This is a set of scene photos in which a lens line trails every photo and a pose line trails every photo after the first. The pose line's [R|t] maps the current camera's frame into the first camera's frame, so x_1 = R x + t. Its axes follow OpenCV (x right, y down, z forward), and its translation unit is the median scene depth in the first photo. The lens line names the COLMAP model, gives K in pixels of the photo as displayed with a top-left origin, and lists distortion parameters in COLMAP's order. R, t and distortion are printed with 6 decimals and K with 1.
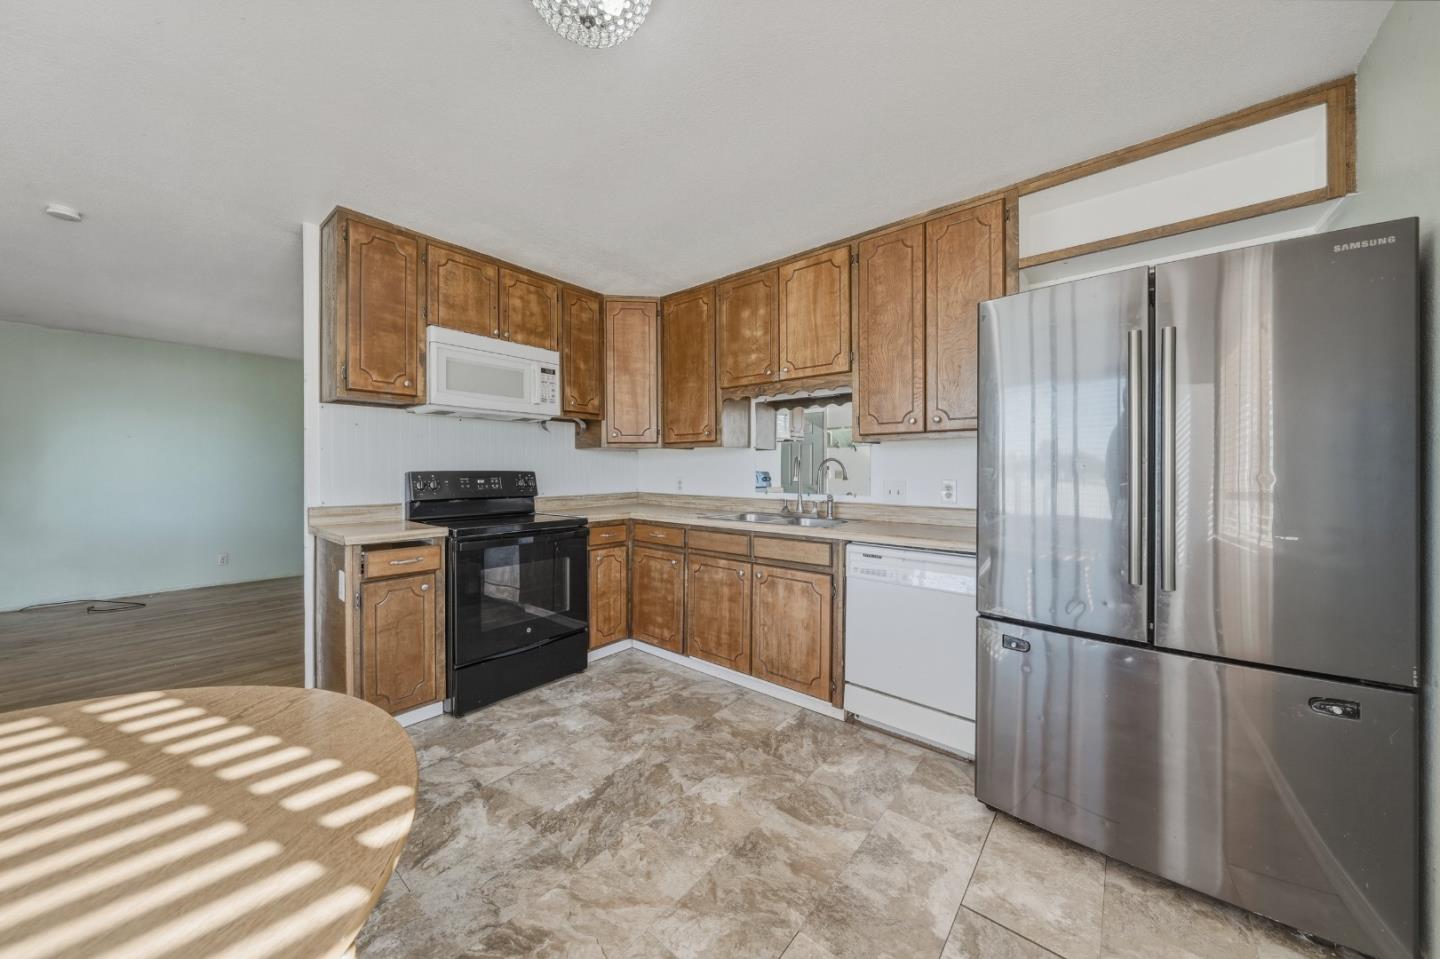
lens RADIAL K [[497.5, 0, 718.3], [0, 497.5, 470.2], [0, 0, 1]] dist [-0.002088, 0.000192]
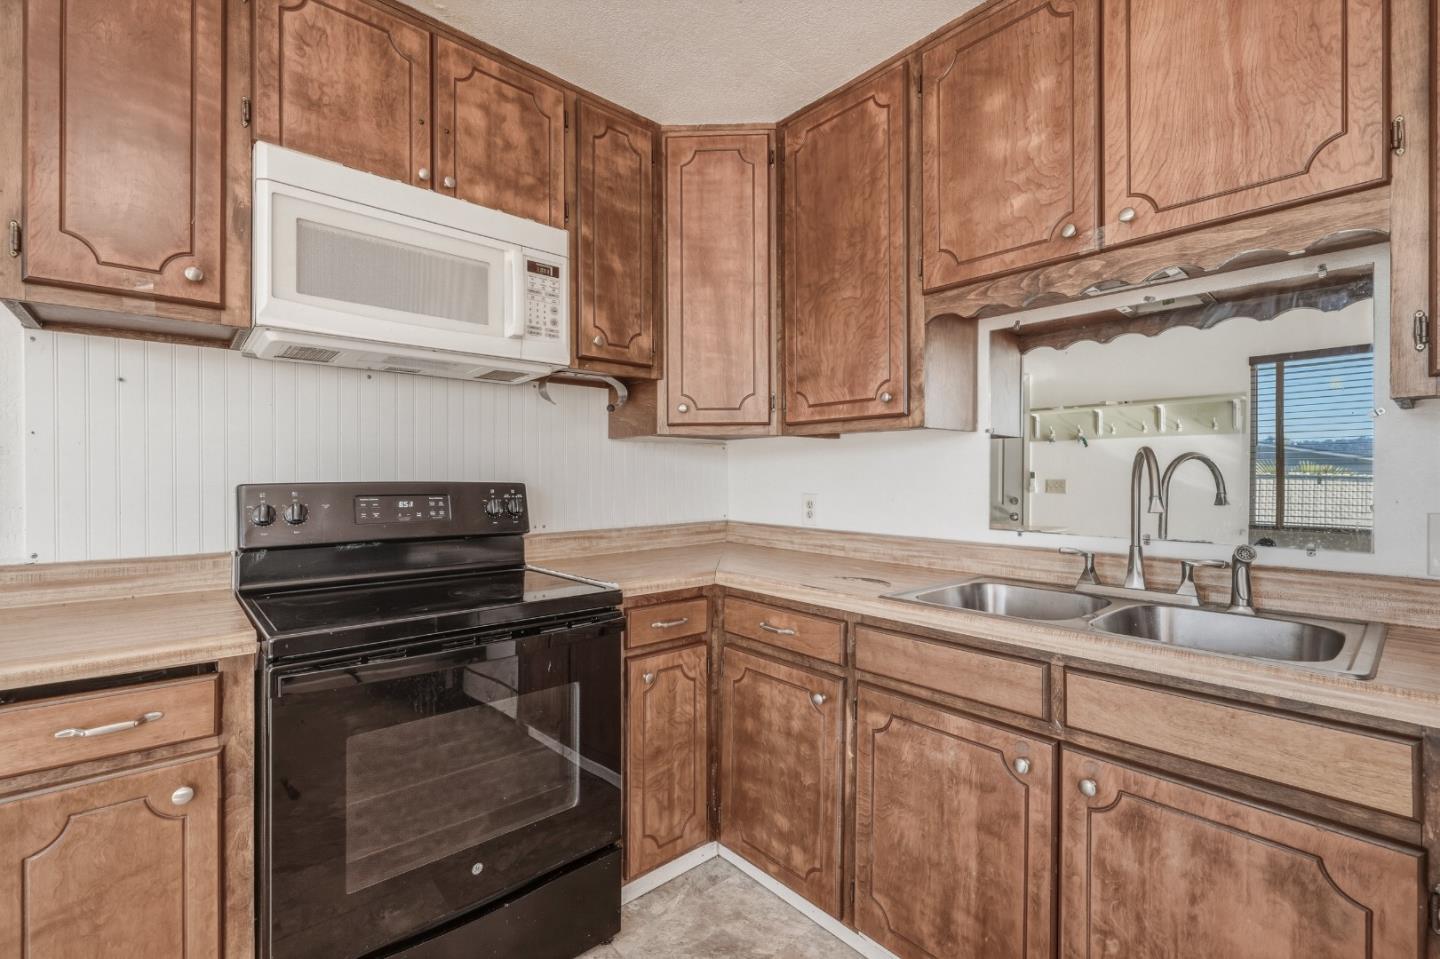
lens RADIAL K [[625.6, 0, 721.0], [0, 625.6, 475.9], [0, 0, 1]] dist [-0.001233, -0.000005]
pose [[0.989015, 0.000610, -0.147813, -0.096098], [-0.001076, 0.999995, -0.003069, -0.003232], [0.147811, 0.003194, 0.989011, 0.474132]]
